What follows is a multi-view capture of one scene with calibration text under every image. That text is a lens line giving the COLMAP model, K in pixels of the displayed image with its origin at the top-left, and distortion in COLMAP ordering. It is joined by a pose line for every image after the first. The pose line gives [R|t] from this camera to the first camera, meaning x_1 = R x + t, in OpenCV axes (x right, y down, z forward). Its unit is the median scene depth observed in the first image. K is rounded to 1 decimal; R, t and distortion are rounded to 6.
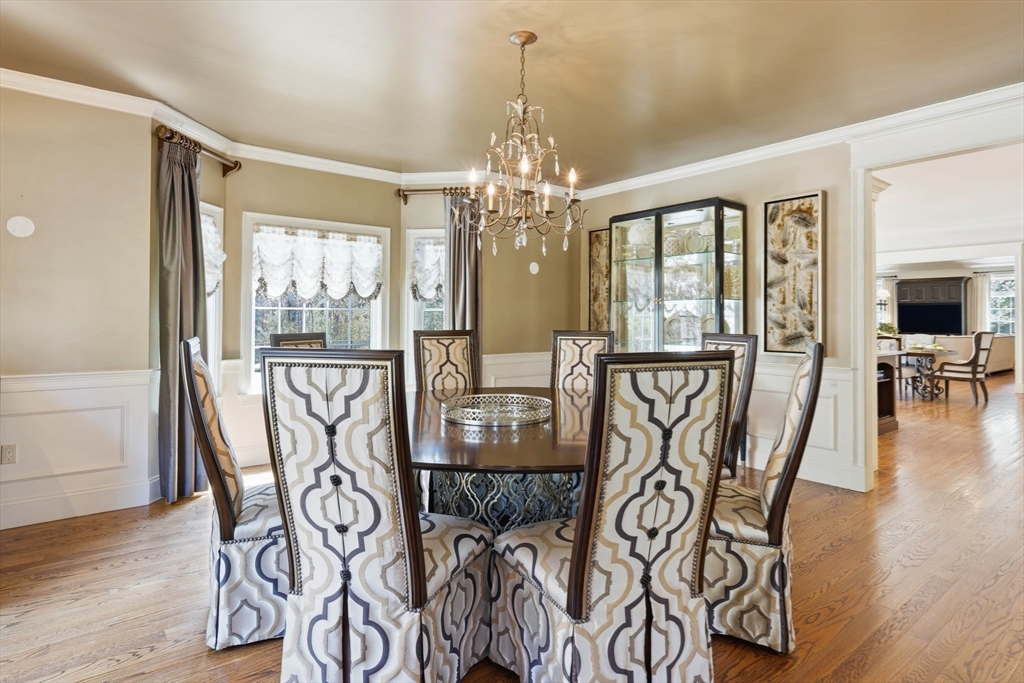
lens RADIAL K [[549.4, 0, 514.5], [0, 549.4, 315.3], [0, 0, 1]] dist [-0.002692, -0.001221]
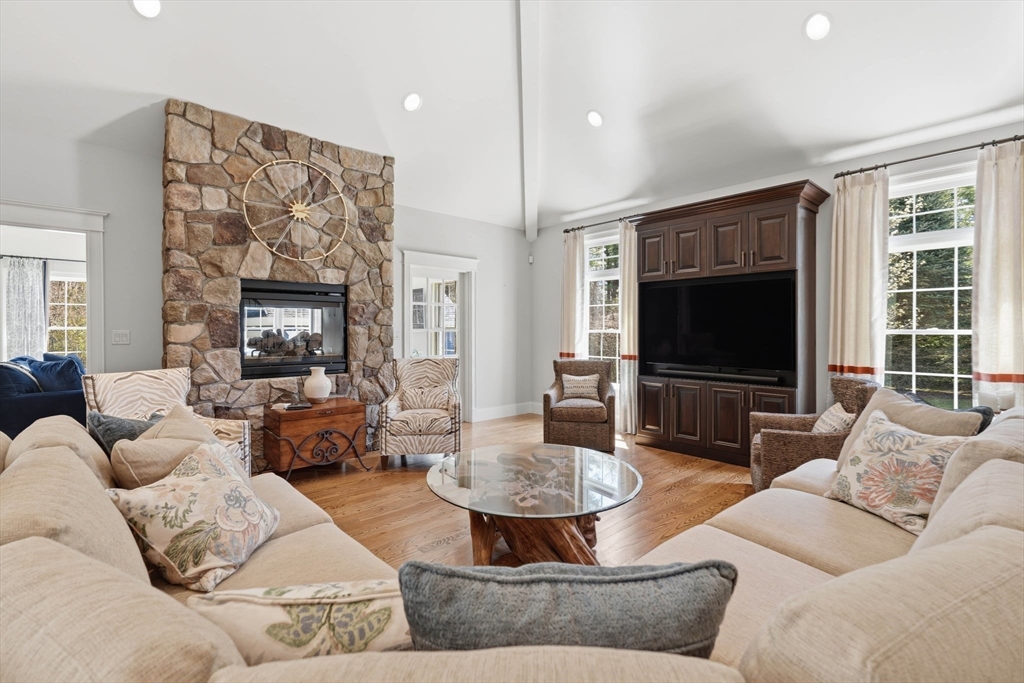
lens RADIAL K [[459.0, 0, 511.3], [0, 459.0, 328.6], [0, 0, 1]] dist [-0.000234, 0.000004]
pose [[0.997971, -0.001249, 0.063655, 0.642815], [0.000794, 0.999974, 0.007171, 0.007185], [-0.063663, -0.007106, 0.997946, 0.757407]]
